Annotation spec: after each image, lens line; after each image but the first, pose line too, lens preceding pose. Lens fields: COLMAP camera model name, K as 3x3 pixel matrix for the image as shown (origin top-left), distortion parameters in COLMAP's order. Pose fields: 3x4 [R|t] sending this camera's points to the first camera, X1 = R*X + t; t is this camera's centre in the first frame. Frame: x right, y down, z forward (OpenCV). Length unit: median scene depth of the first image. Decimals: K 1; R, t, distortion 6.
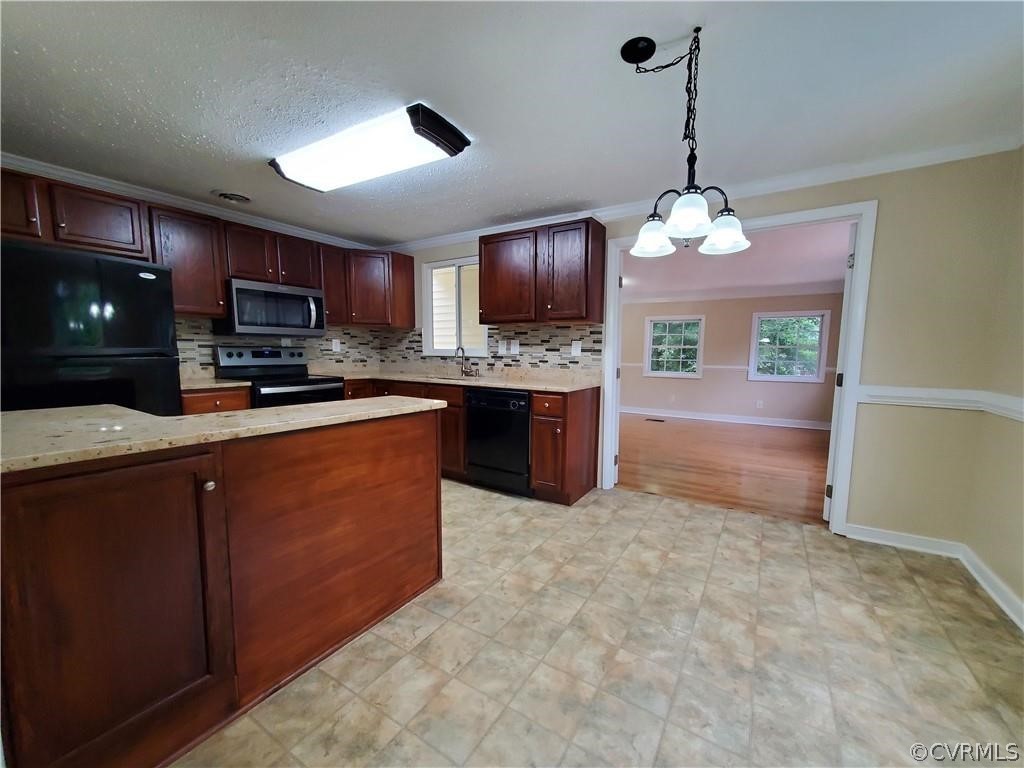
lens RADIAL K [[405.9, 0, 525.2], [0, 405.9, 391.7], [0, 0, 1]] dist [0.002409, -0.000652]
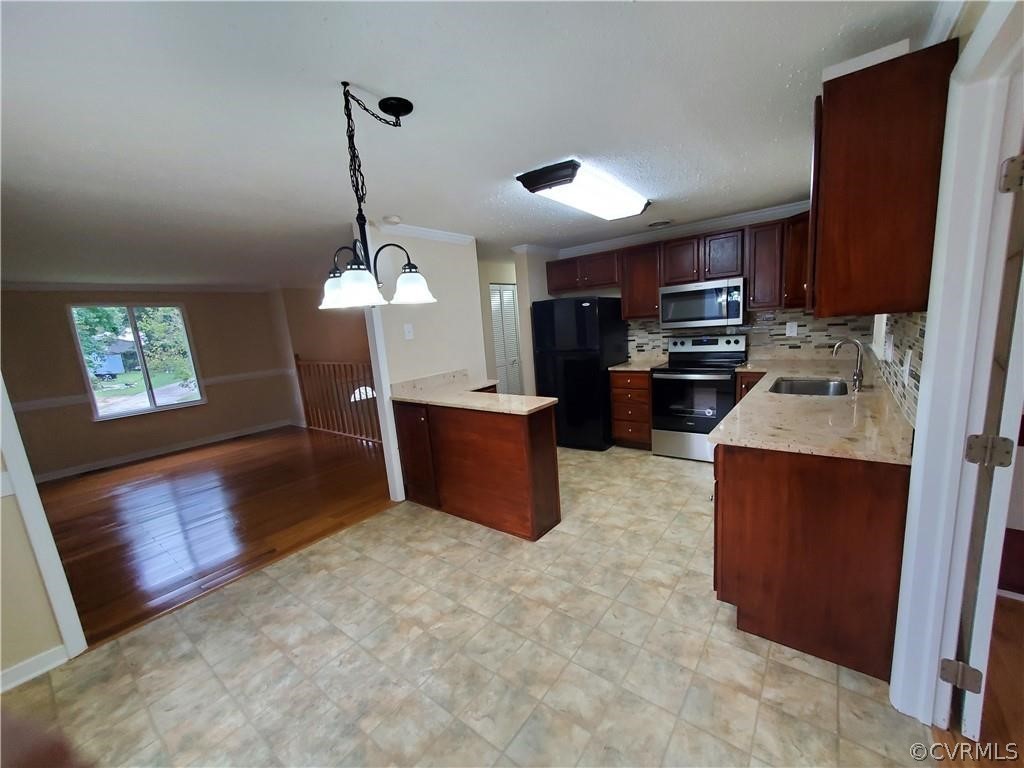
lens RADIAL K [[405.9, 0, 523.1], [0, 405.9, 393.3], [0, 0, 1]] dist [0.002409, -0.000652]
pose [[-0.101914, 0.169767, -0.980200, 0.649300], [-0.026190, 0.984531, 0.173240, -0.154842], [0.994448, 0.043327, -0.095892, 0.693733]]
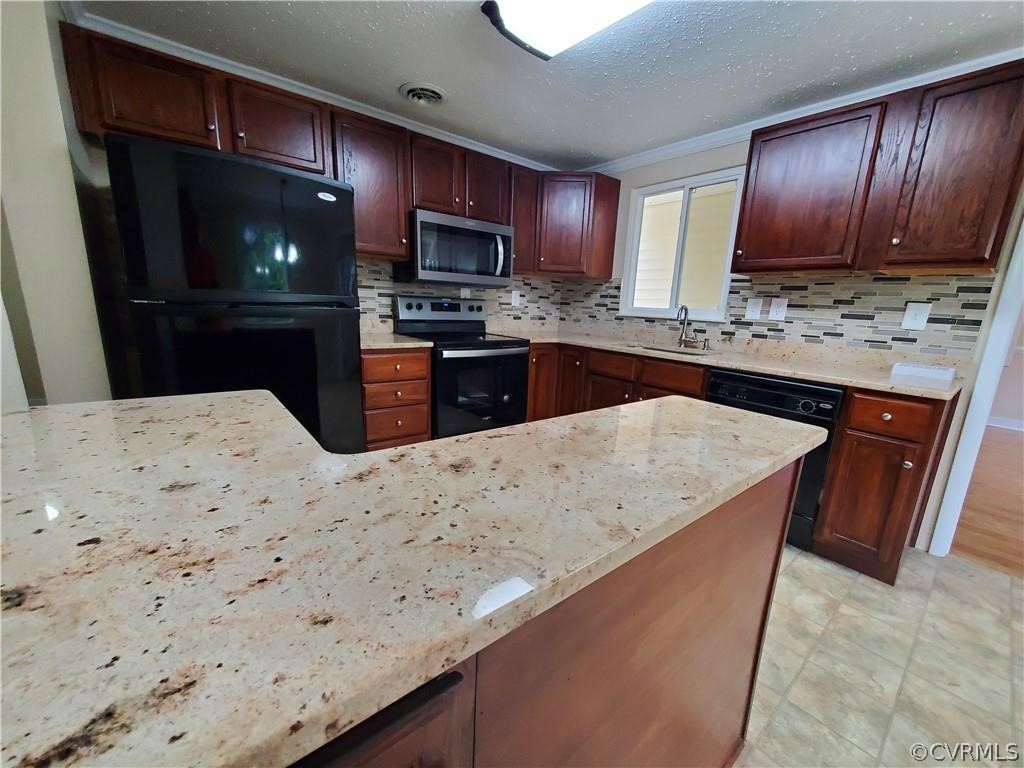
lens RADIAL K [[405.9, 0, 523.6], [0, 405.9, 390.7], [0, 0, 1]] dist [0.002409, -0.000652]
pose [[0.945832, 0.100215, -0.308801, -0.237261], [-0.067288, 0.991024, 0.115519, -0.032544], [0.317606, -0.088483, 0.944085, 0.279196]]
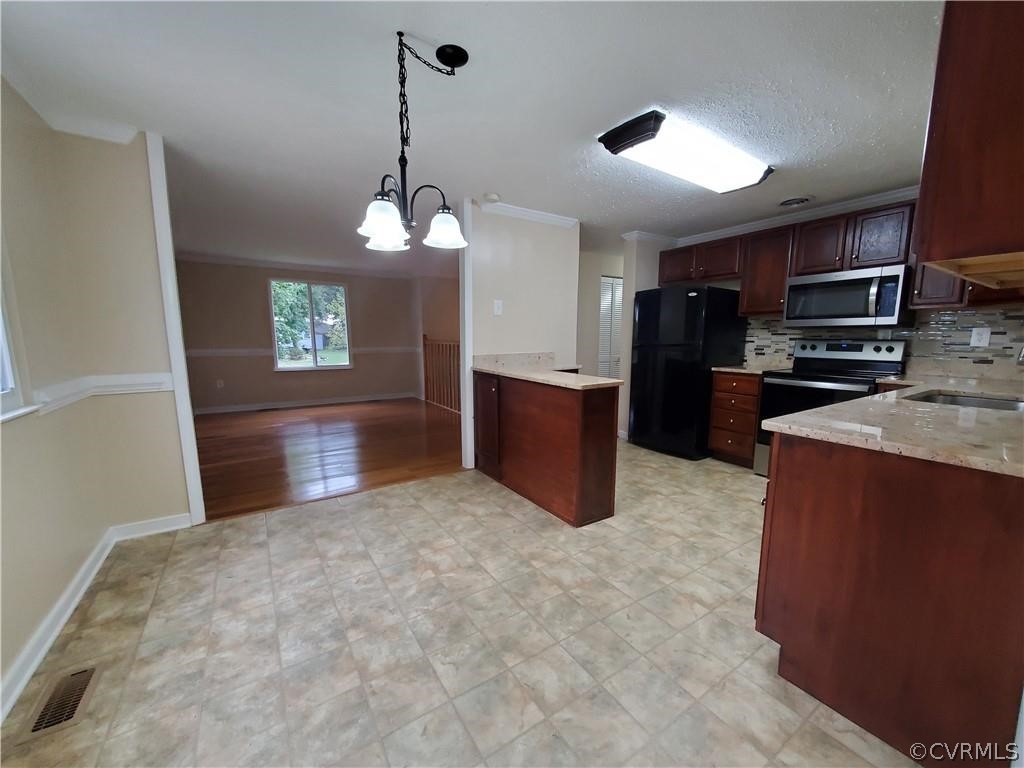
lens RADIAL K [[405.9, 0, 523.3], [0, 405.9, 393.6], [0, 0, 1]] dist [0.002409, -0.000652]
pose [[-0.419840, 0.116727, -0.900061, 0.598438], [-0.098815, 0.979921, 0.173177, -0.088732], [0.902203, 0.161646, -0.399876, 0.831248]]
